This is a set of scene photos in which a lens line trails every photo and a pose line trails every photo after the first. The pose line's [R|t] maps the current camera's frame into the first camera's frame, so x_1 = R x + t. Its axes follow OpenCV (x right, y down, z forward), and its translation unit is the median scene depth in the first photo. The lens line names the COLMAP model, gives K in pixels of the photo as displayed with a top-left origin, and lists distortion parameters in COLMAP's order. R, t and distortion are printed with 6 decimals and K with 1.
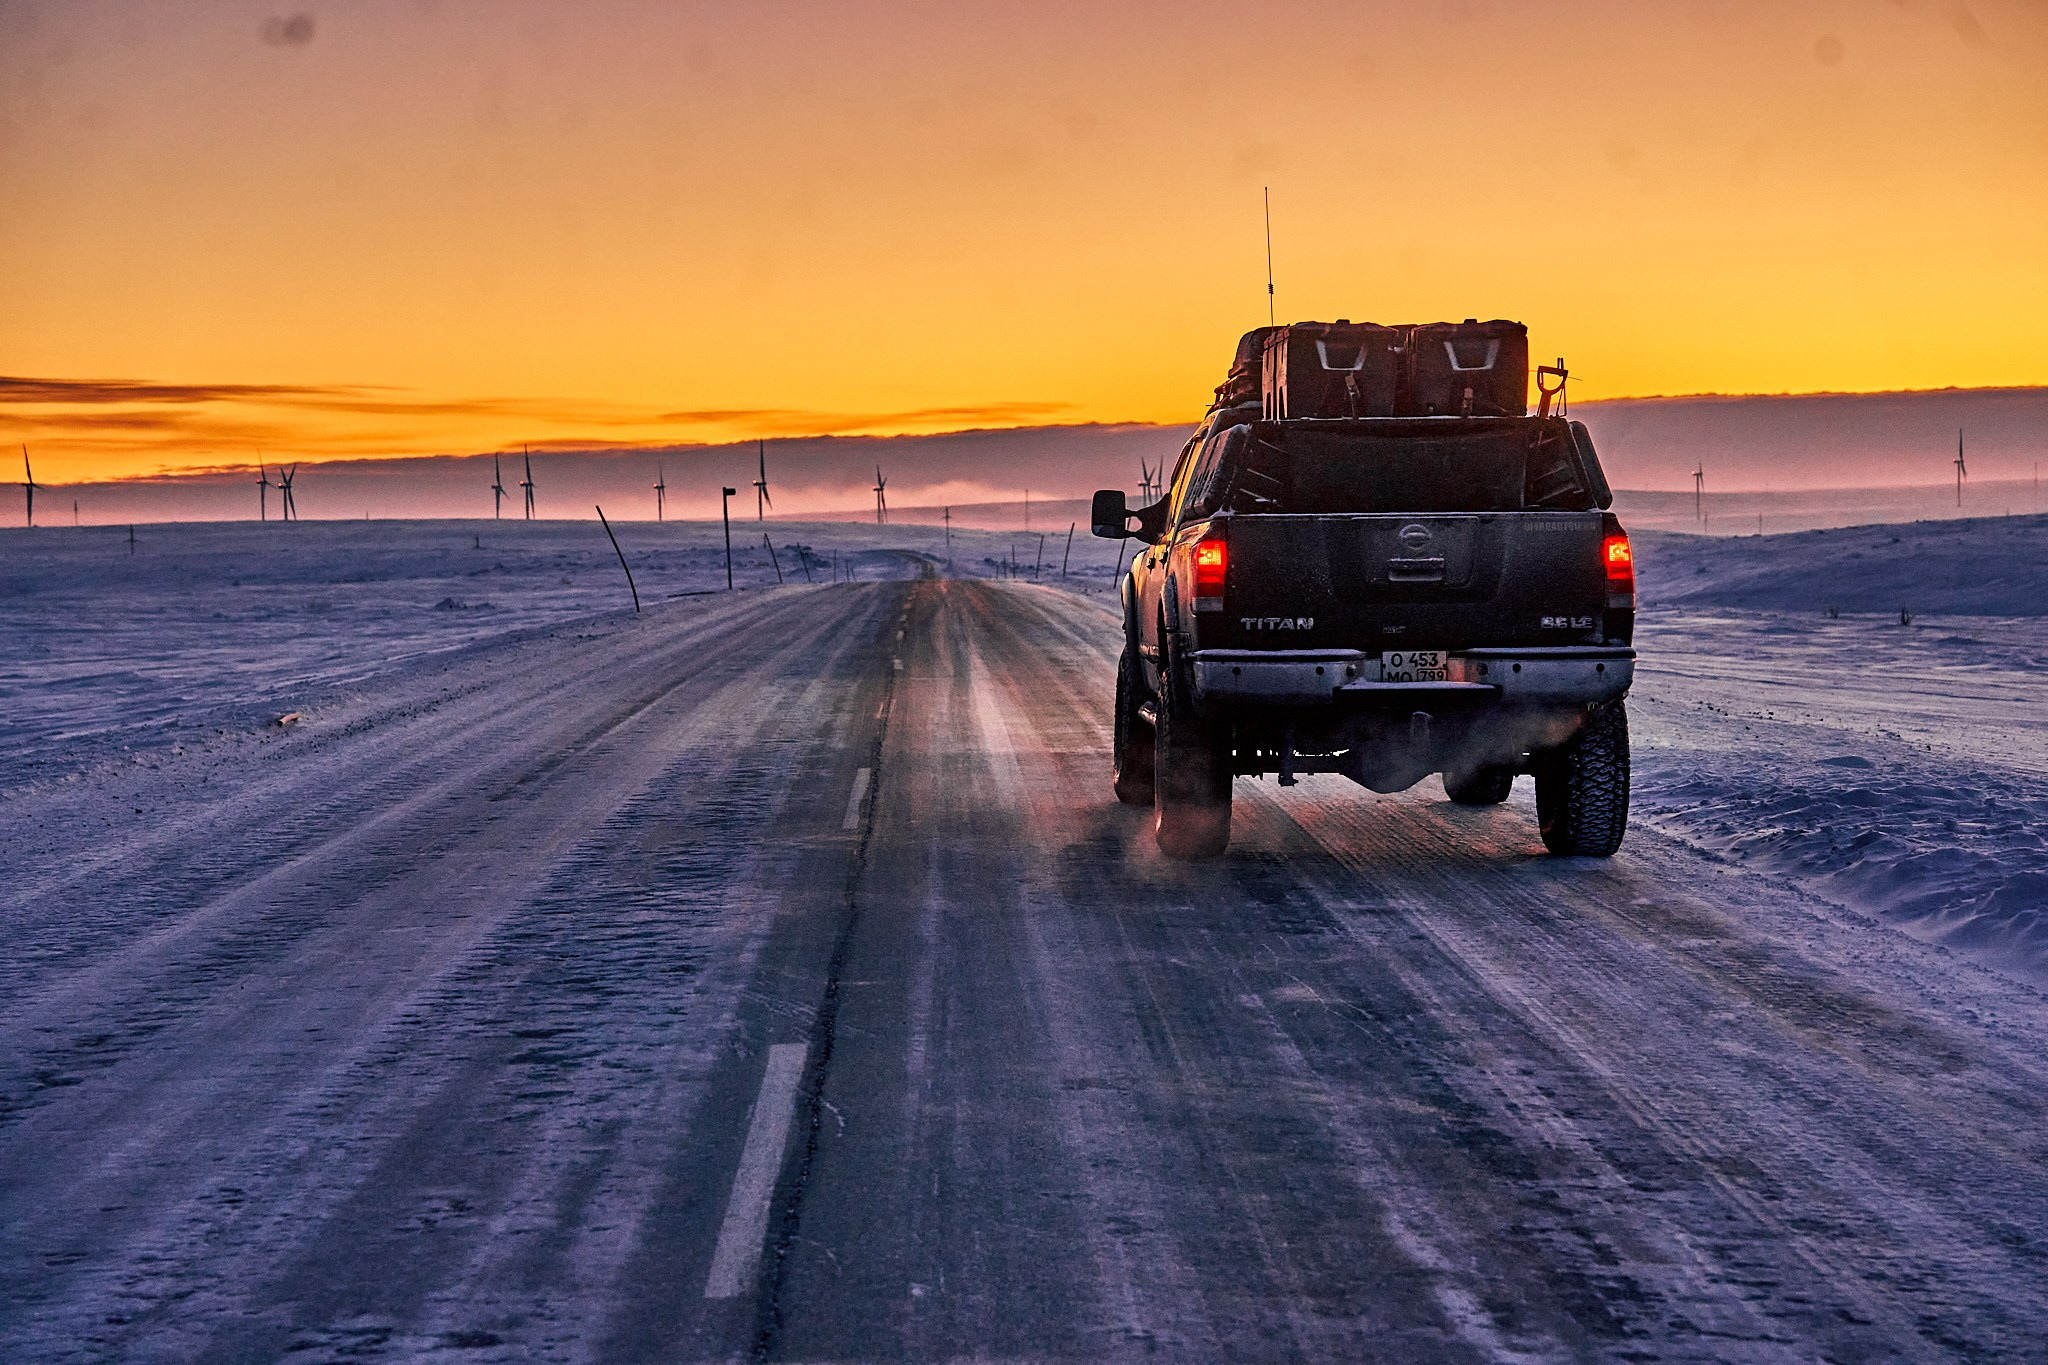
lens RADIAL K [[4266.6, 0, 1035.9], [0, 4266.6, 680.7], [0, 0, 1]] dist [0.604916, 0.000000]
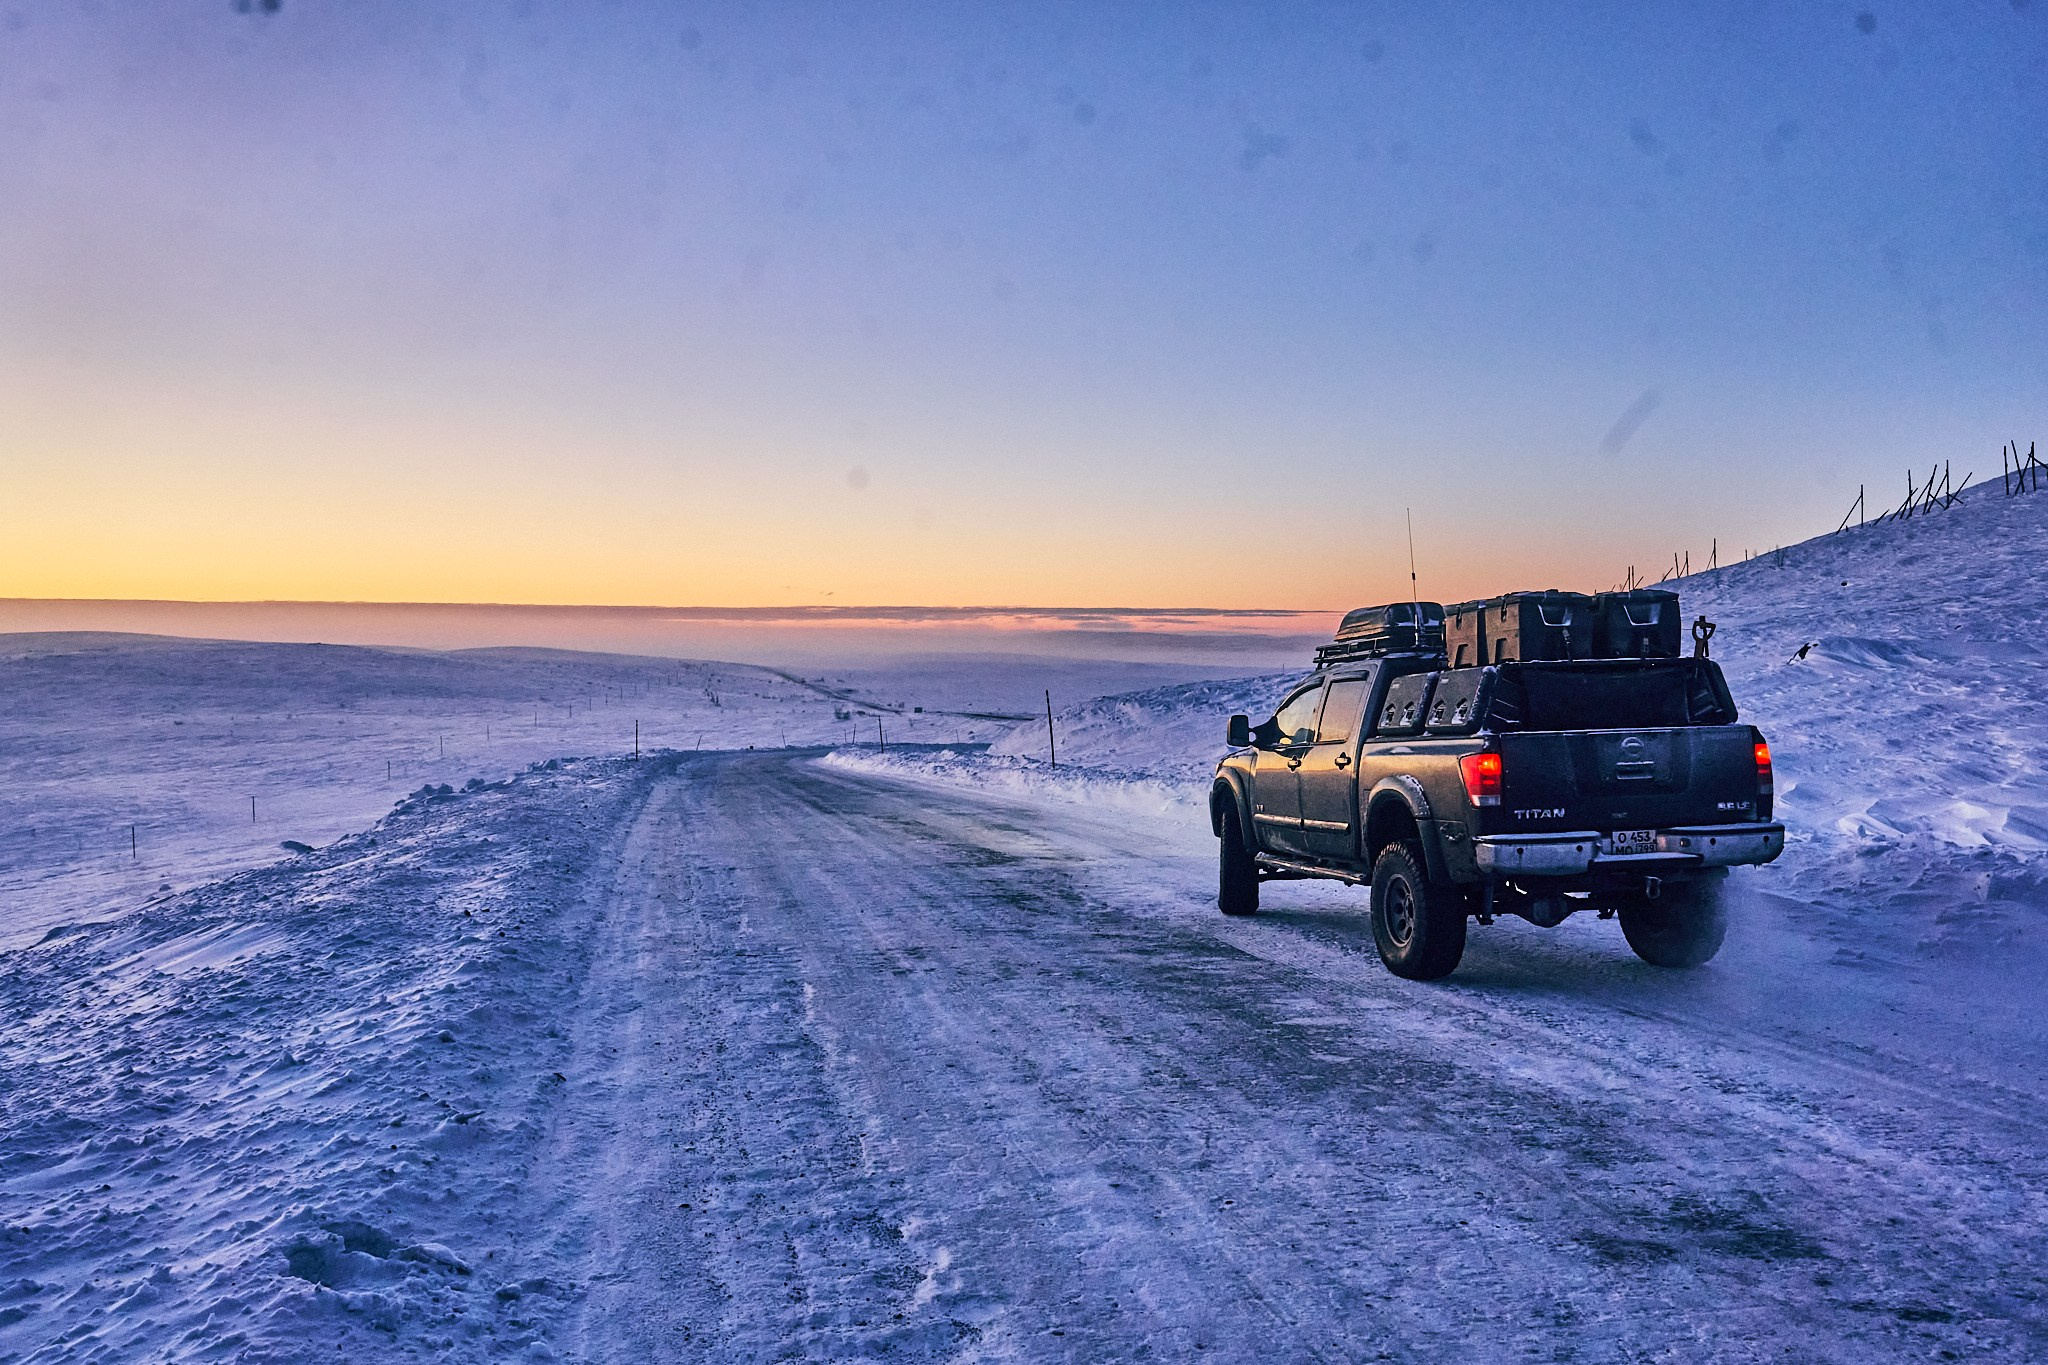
lens RADIAL K [[1659.9, 0, 977.8], [0, 1659.9, 692.5], [0, 0, 1]] dist [0.003097, -0.008366]
pose [[0.987846, -0.020888, 0.154025, -0.188517], [0.029744, 0.998020, -0.055416, -0.026541], [-0.152563, 0.059324, 0.986512, 0.494458]]
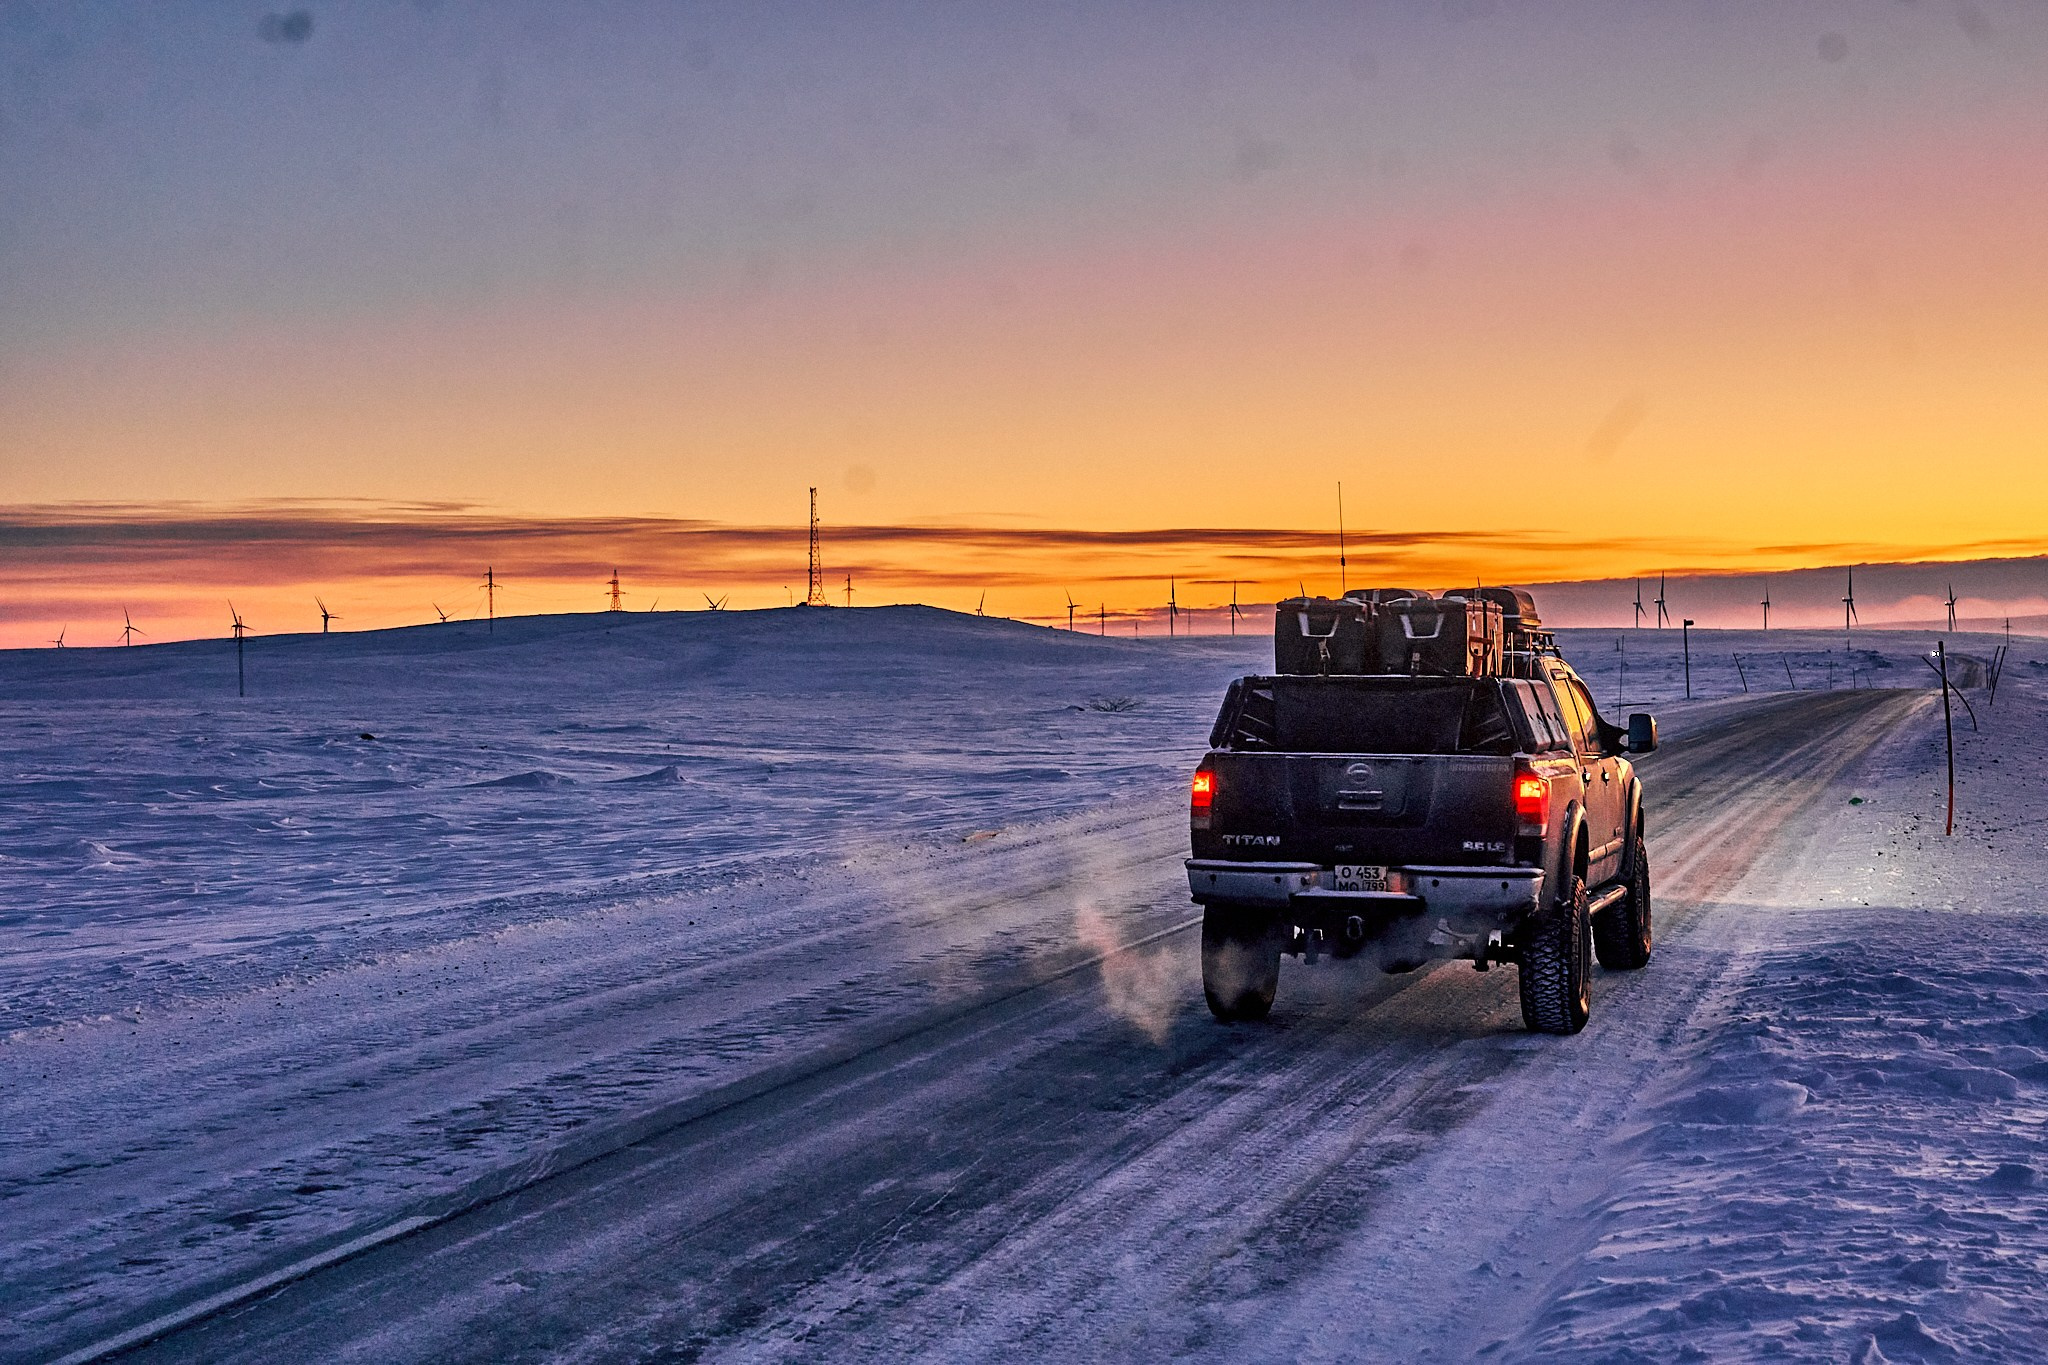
lens RADIAL K [[3170.3, 0, 989.8], [0, 3170.3, 702.4], [0, 0, 1]] dist [0.318957, 0.000000]
pose [[0.944858, 0.013729, -0.327192, 0.276763], [-0.017856, 0.999794, -0.009612, -0.041624], [0.326993, 0.014925, 0.944909, 0.093702]]
